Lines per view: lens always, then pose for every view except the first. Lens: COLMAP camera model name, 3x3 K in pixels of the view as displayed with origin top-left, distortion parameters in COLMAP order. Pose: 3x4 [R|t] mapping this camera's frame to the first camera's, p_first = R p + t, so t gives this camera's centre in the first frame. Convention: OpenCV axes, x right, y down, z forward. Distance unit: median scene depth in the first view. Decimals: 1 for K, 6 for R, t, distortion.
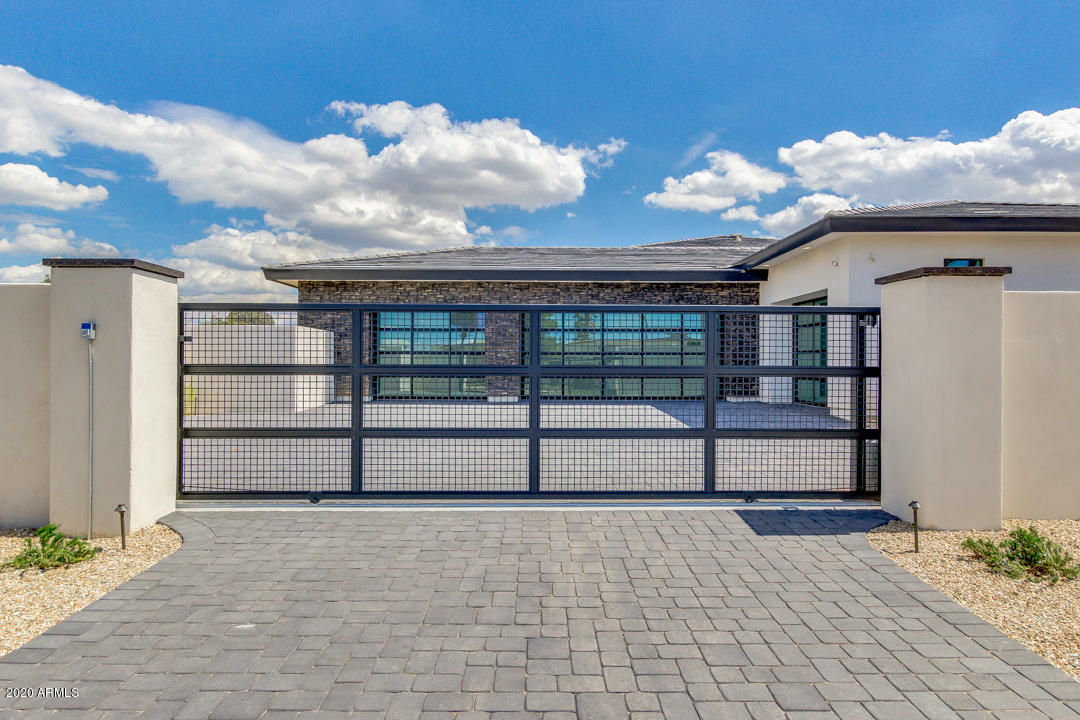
lens RADIAL K [[634.6, 0, 563.2], [0, 634.6, 360.6], [0, 0, 1]] dist [0.030749, 0.000909]
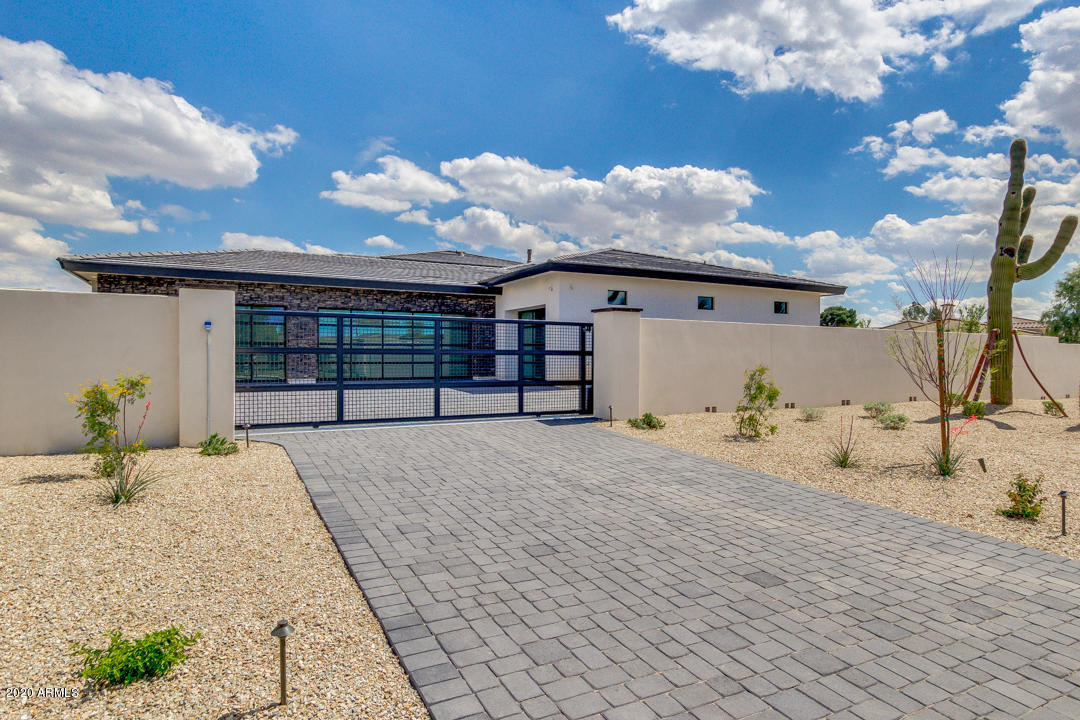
lens RADIAL K [[605.2, 0, 540.0], [0, 605.2, 360.0], [0, 0, 1]] dist [-0.052349, 0.000226]
pose [[0.881818, -0.001326, 0.471588, -0.249020], [-0.005816, 0.999889, 0.013687, 0.005576], [-0.471554, -0.014812, 0.881713, -0.284541]]
